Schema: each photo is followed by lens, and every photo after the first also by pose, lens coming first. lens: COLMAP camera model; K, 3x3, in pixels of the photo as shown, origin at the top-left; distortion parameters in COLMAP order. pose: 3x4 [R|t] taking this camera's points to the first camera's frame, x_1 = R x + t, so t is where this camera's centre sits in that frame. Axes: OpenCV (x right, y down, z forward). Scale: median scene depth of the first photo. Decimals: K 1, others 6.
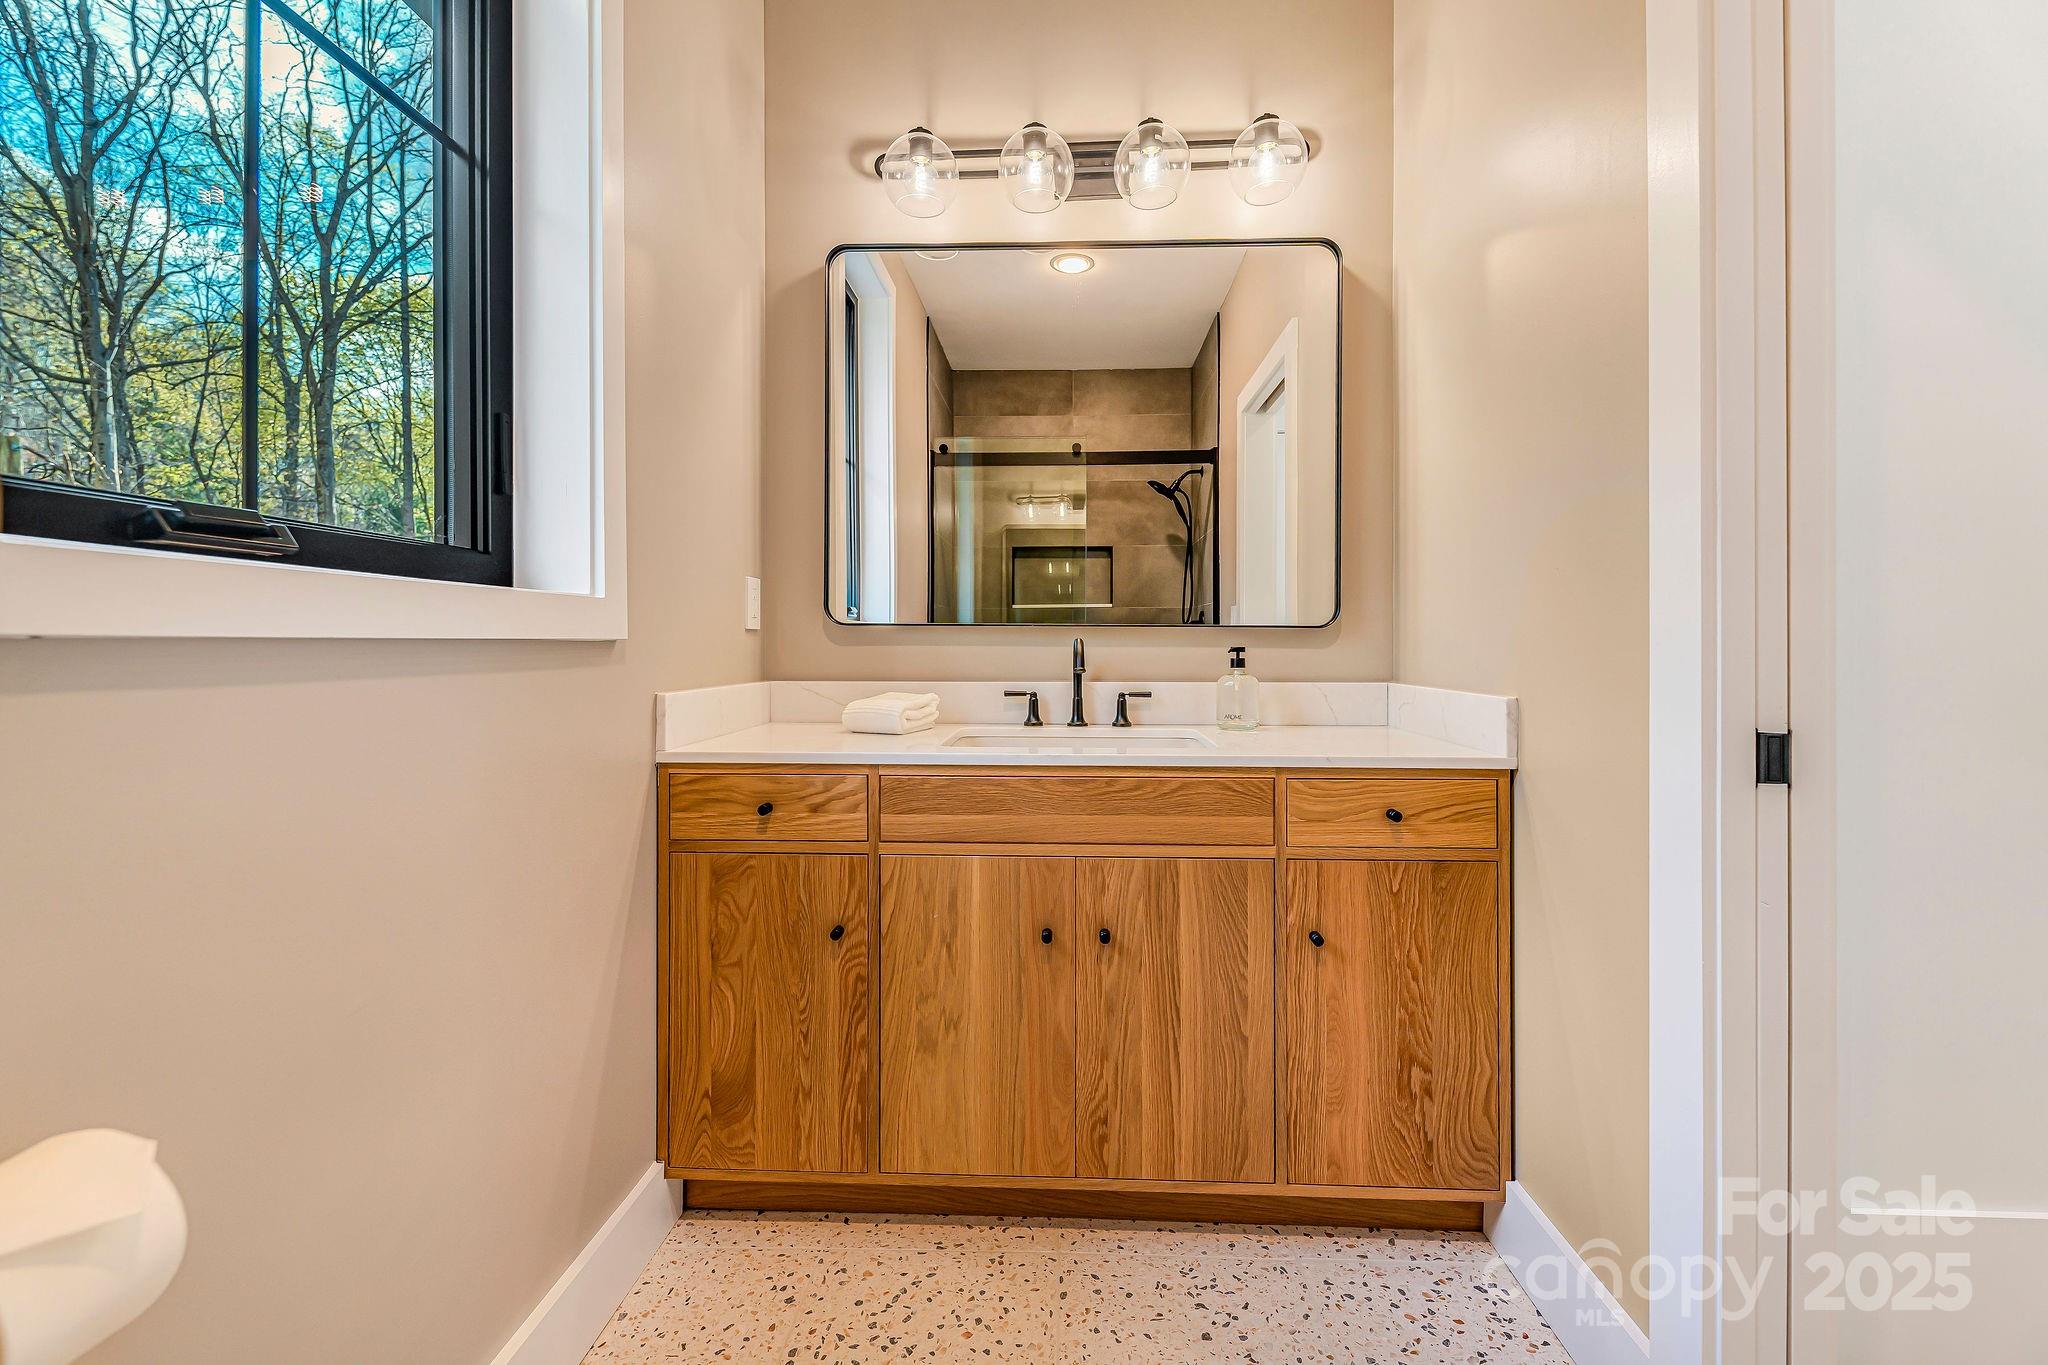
lens RADIAL K [[847.6, 0, 1029.4], [0, 847.6, 632.1], [0, 0, 1]] dist [0.003317, 0.000083]
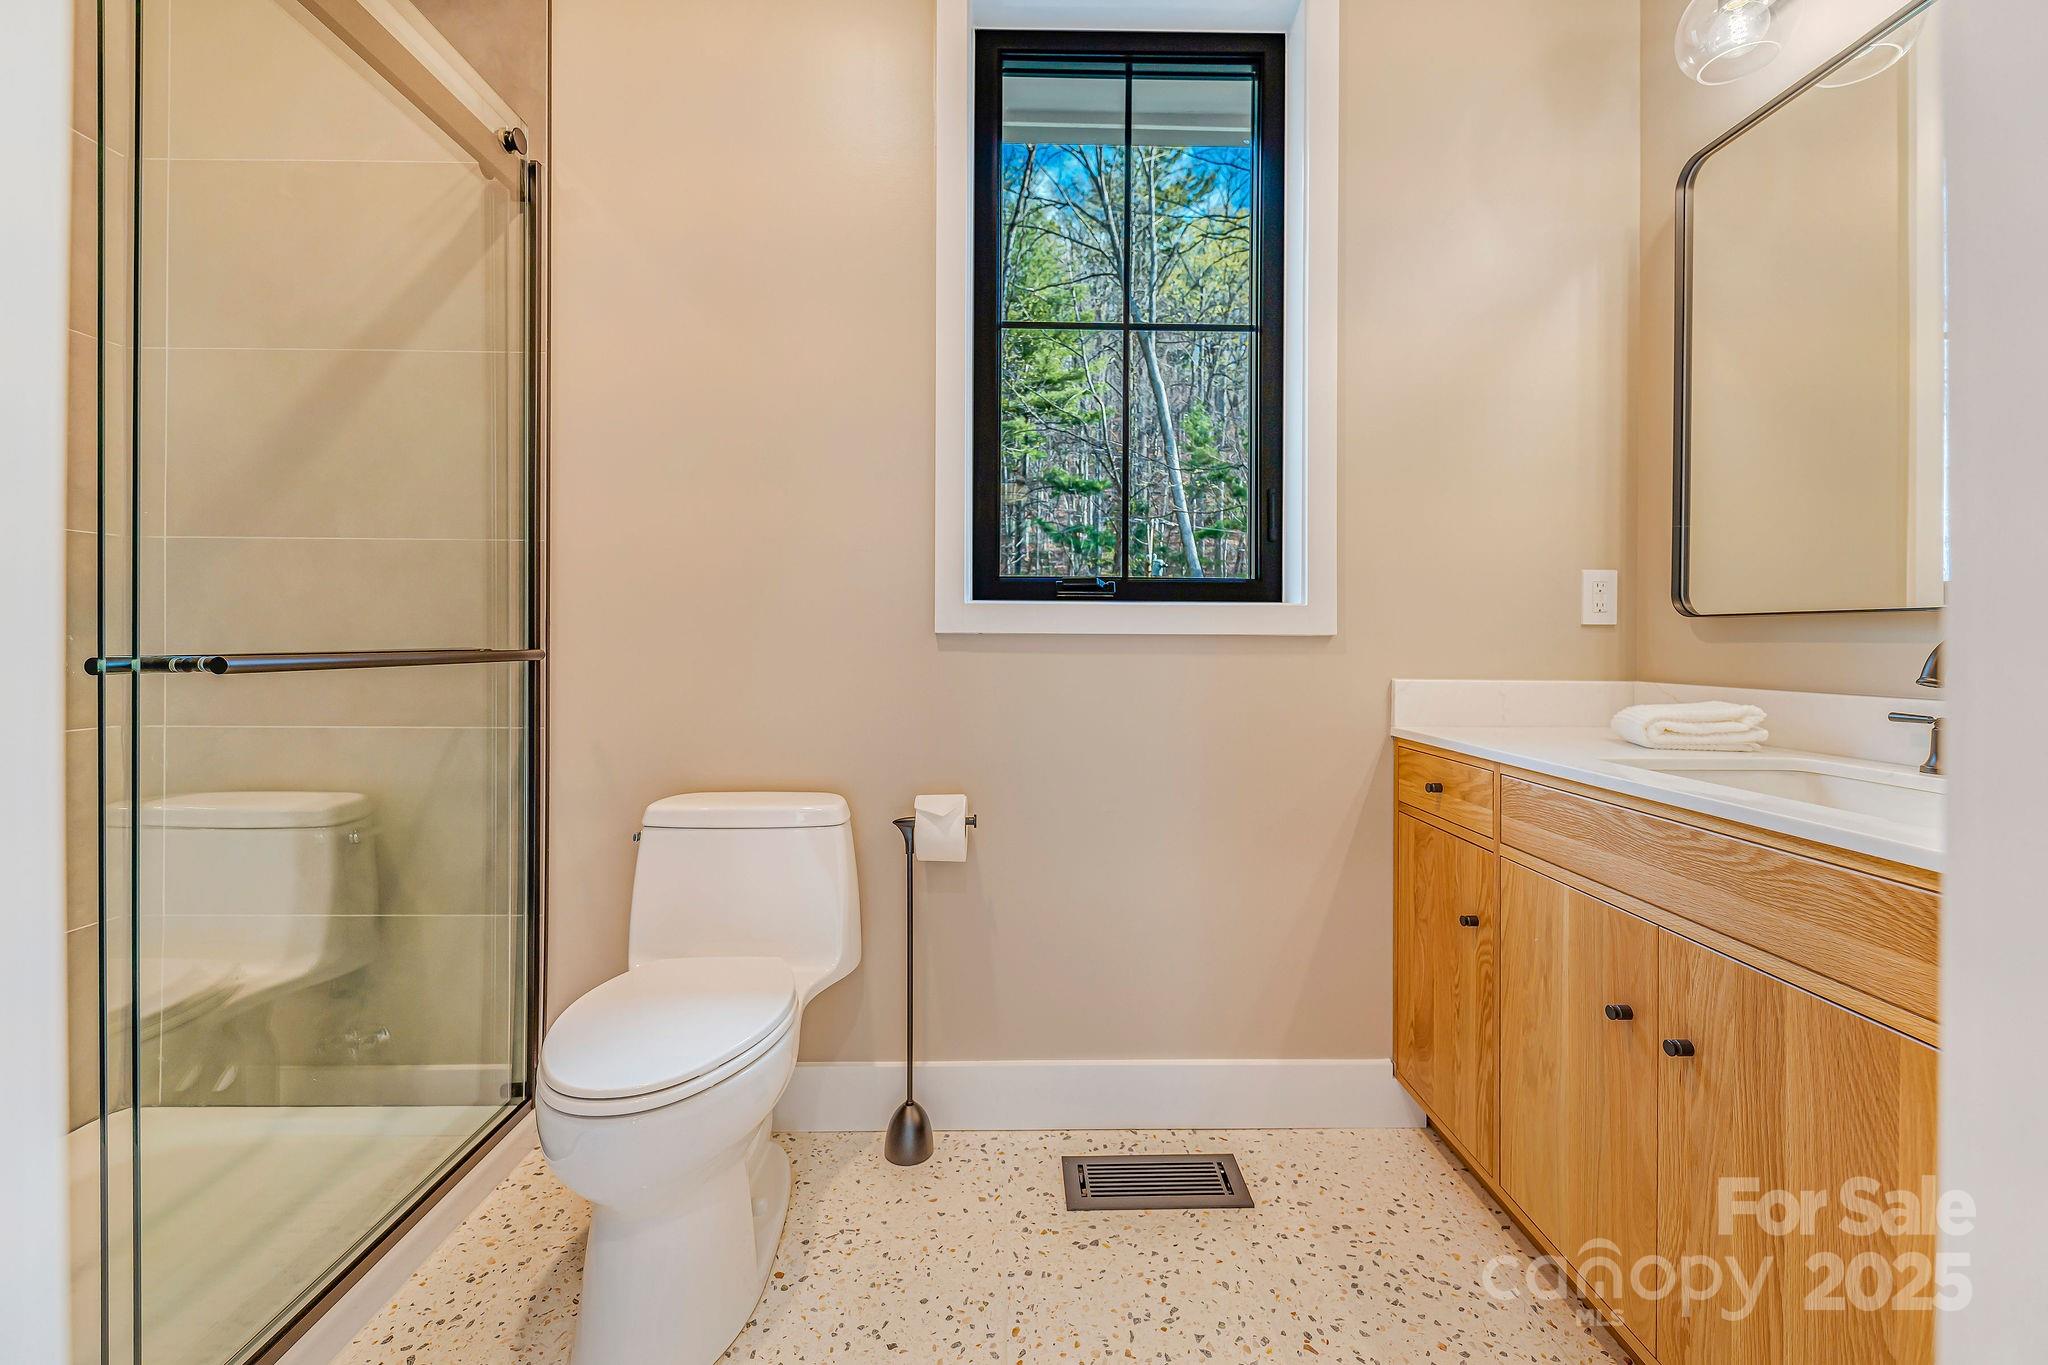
lens RADIAL K [[831.3, 0, 1027.7], [0, 831.3, 643.5], [0, 0, 1]] dist [-0.001382, -0.000120]
pose [[0.057617, 0.001725, -0.998337, 0.734241], [0.000078, 0.999998, 0.001732, 0.019843], [0.998339, -0.000178, 0.057616, 0.411588]]
